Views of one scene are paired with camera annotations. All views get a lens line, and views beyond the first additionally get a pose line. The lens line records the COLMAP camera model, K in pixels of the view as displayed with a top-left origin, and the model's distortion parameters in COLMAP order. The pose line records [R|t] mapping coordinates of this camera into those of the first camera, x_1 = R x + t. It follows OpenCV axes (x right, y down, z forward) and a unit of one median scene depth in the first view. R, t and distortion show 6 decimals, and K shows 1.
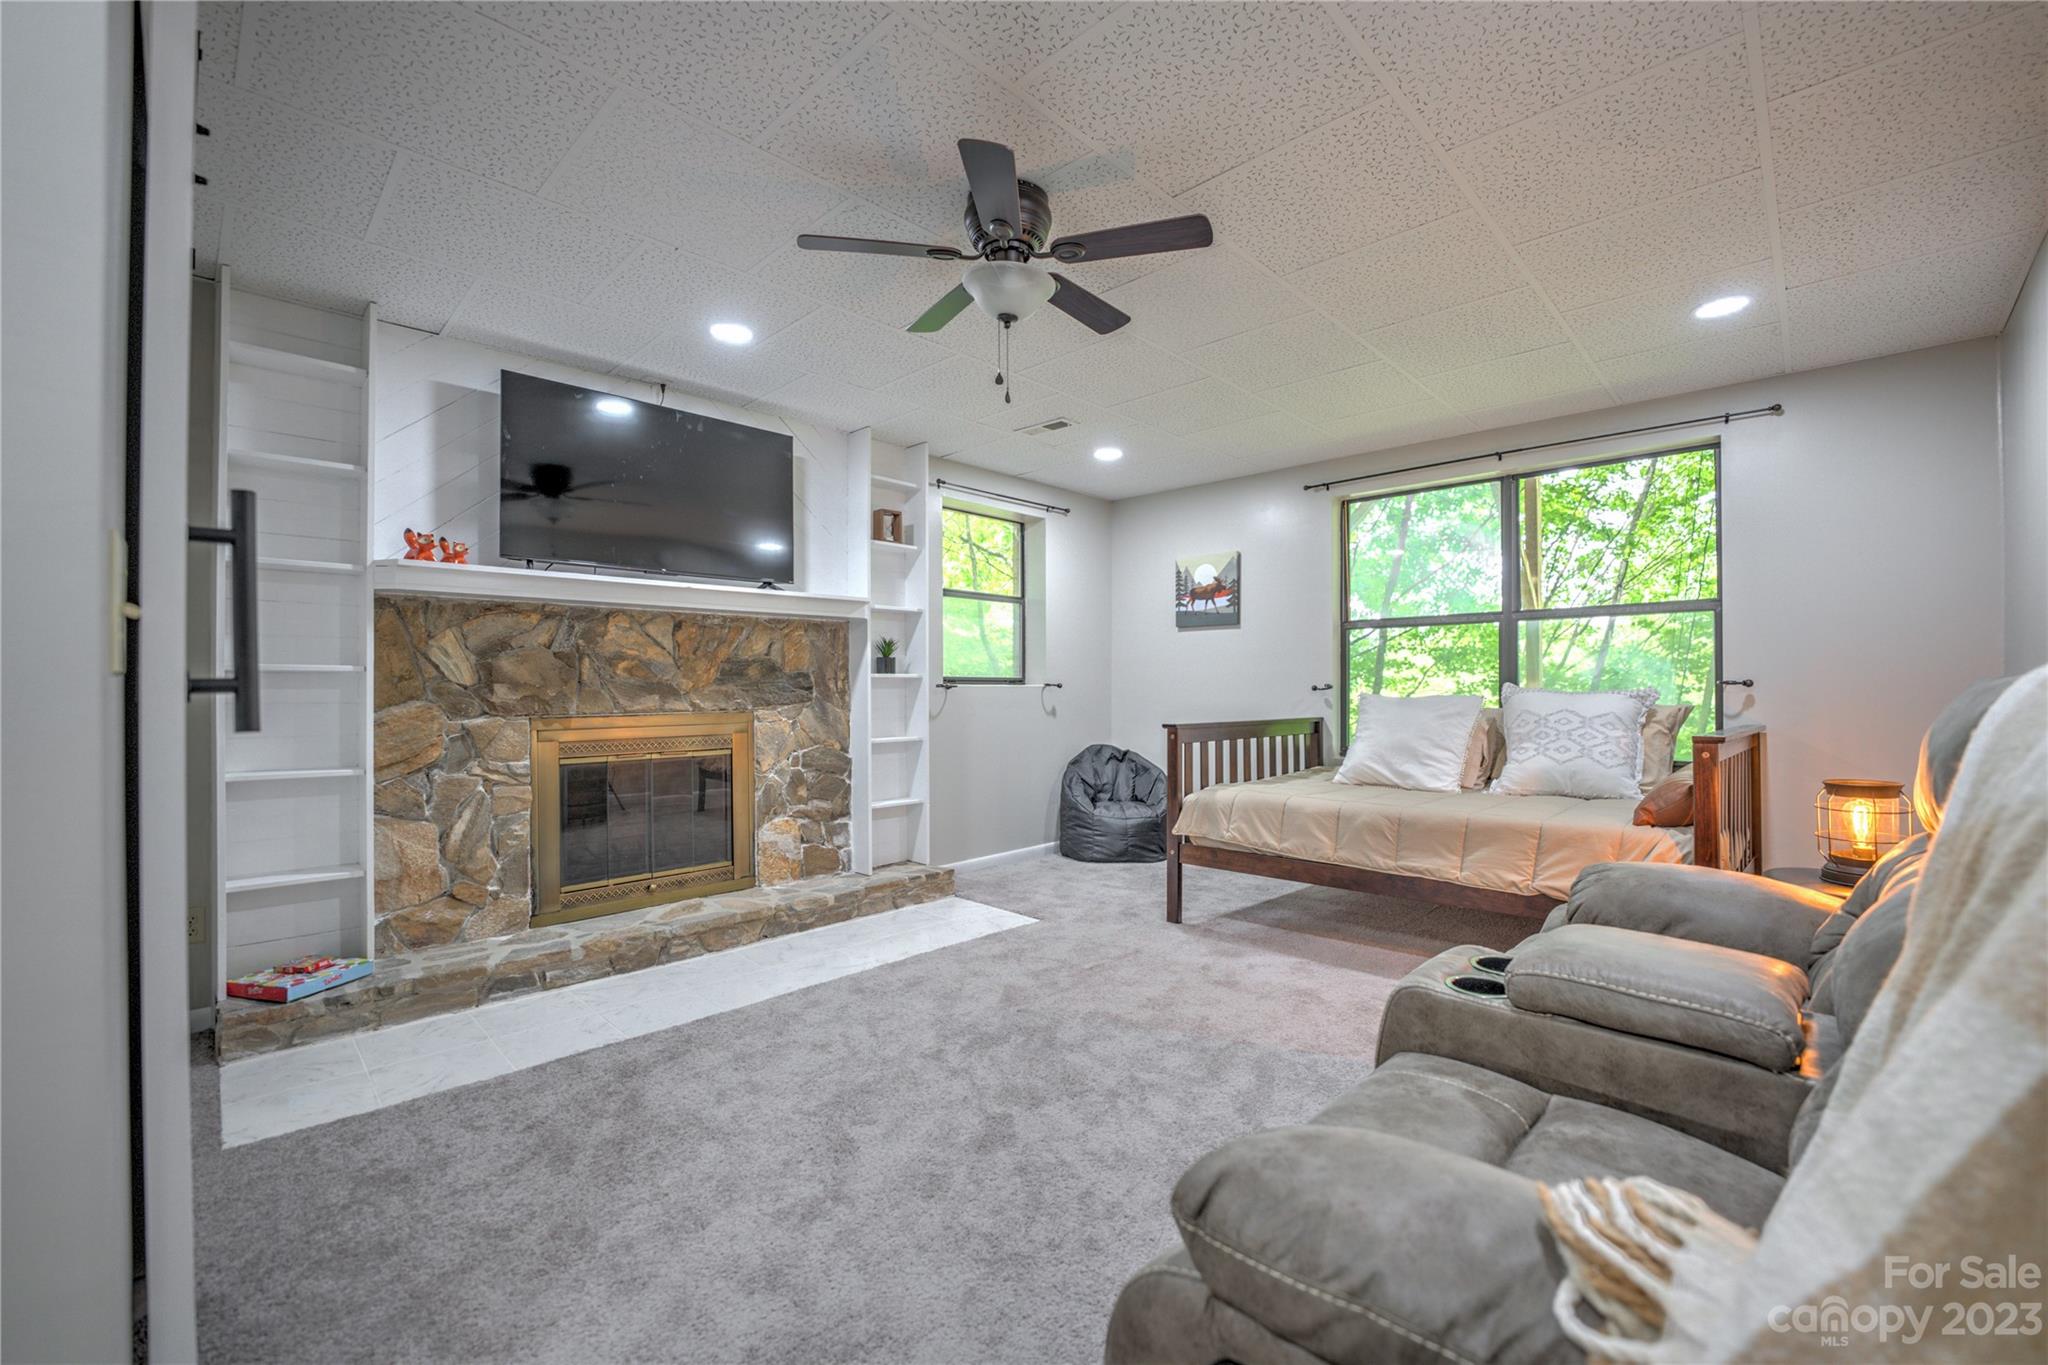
lens RADIAL K [[851.4, 0, 1050.4], [0, 851.4, 690.2], [0, 0, 1]] dist [-0.016726, 0.000117]
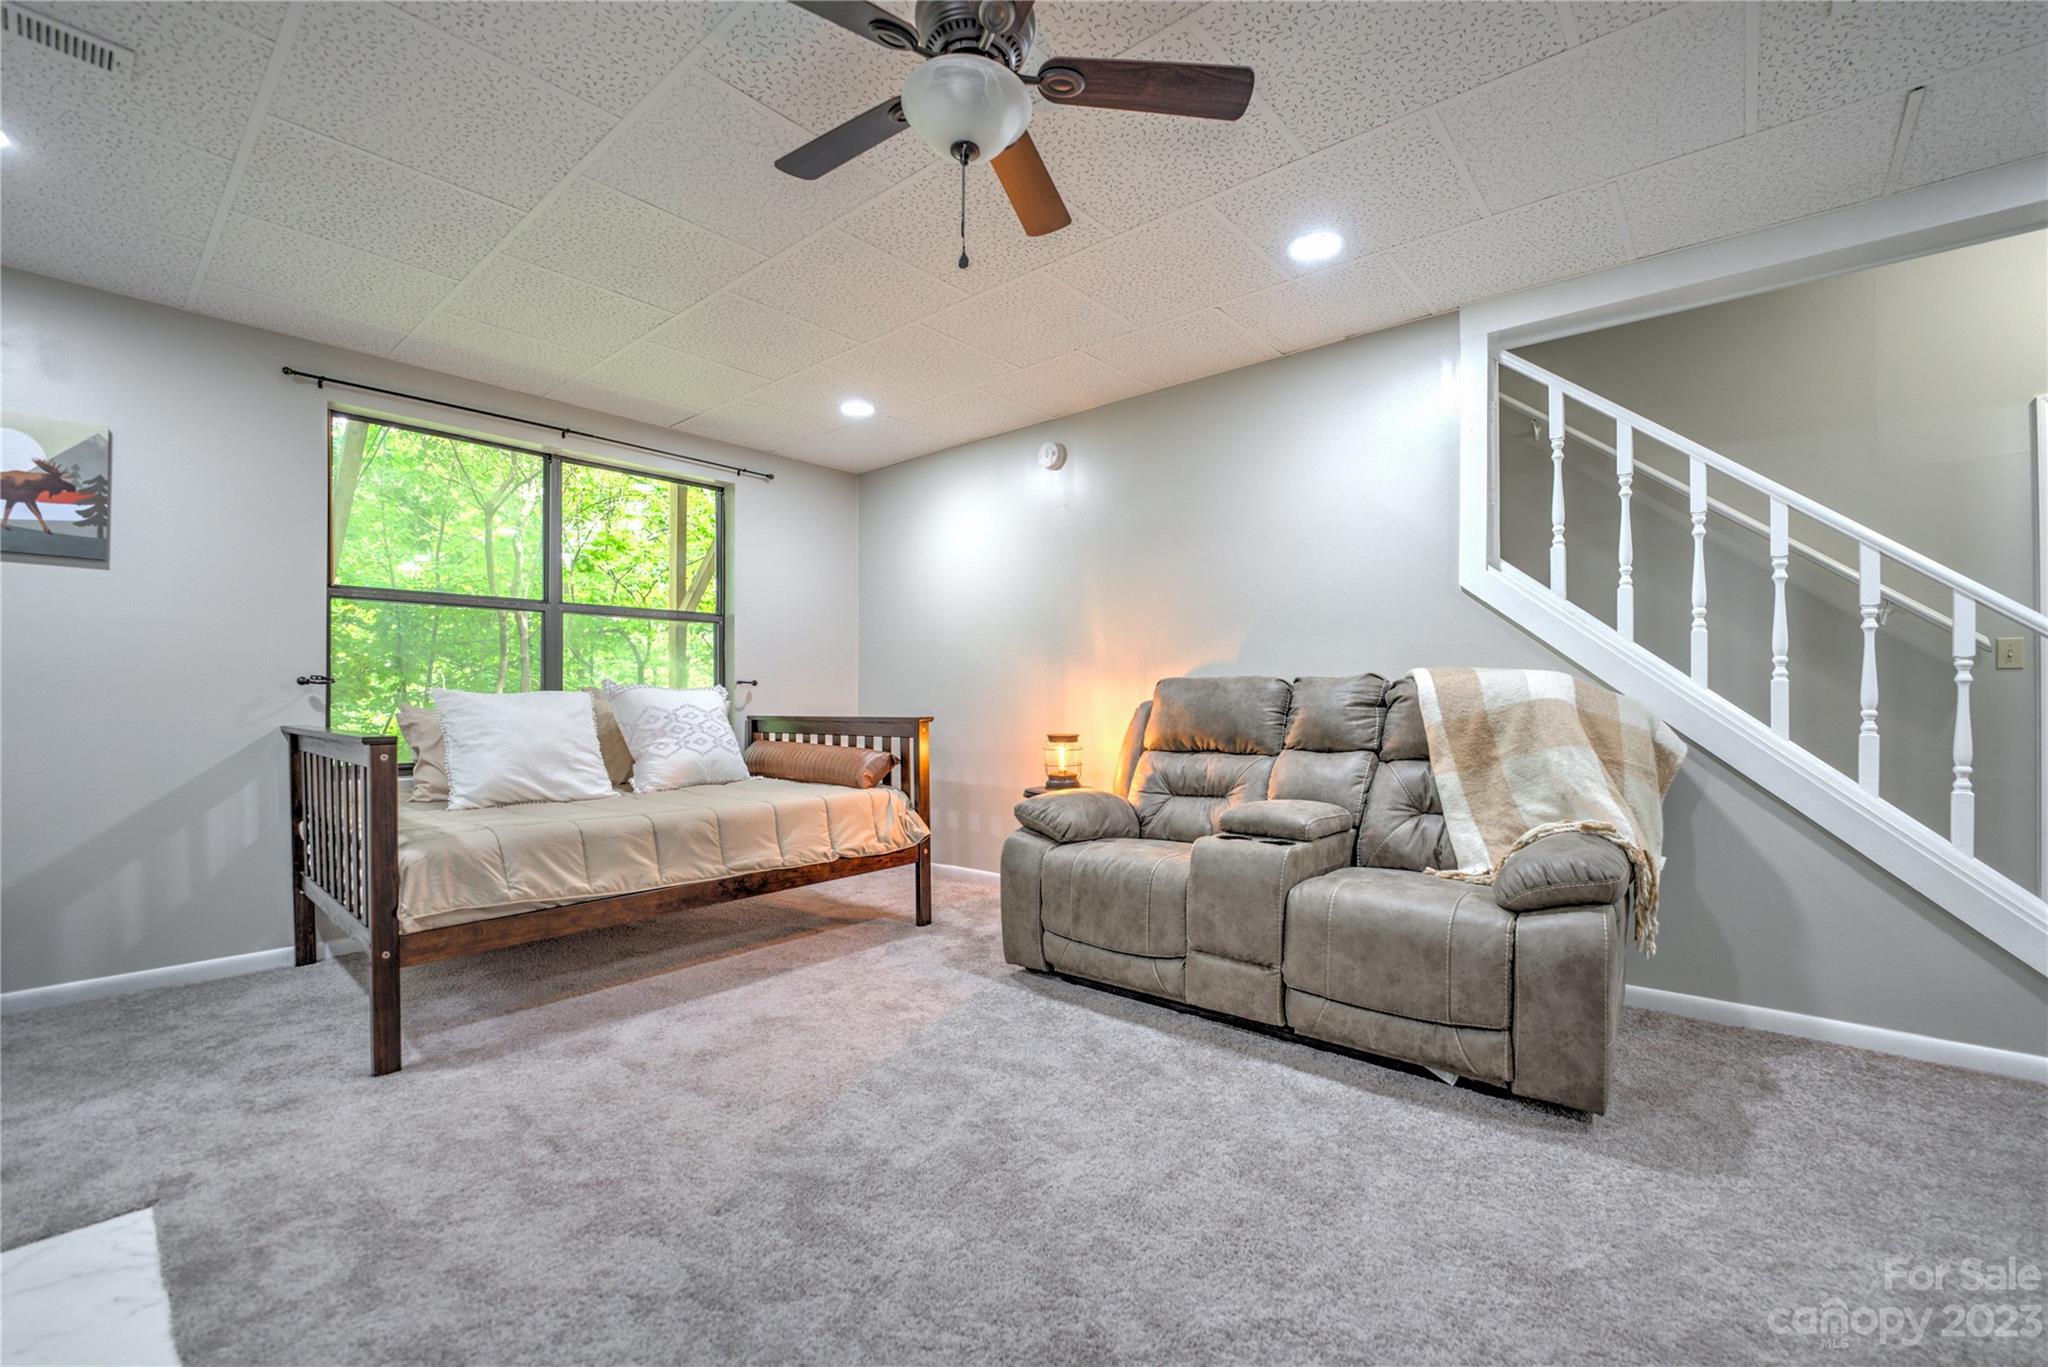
lens RADIAL K [[851.4, 0, 1050.4], [0, 851.4, 691.2], [0, 0, 1]] dist [-0.016726, 0.000117]
pose [[-0.059931, 0.007333, 0.998176, -0.479408], [0.002650, 0.999971, -0.007187, 0.014935], [-0.998199, 0.002214, -0.059949, 0.600159]]
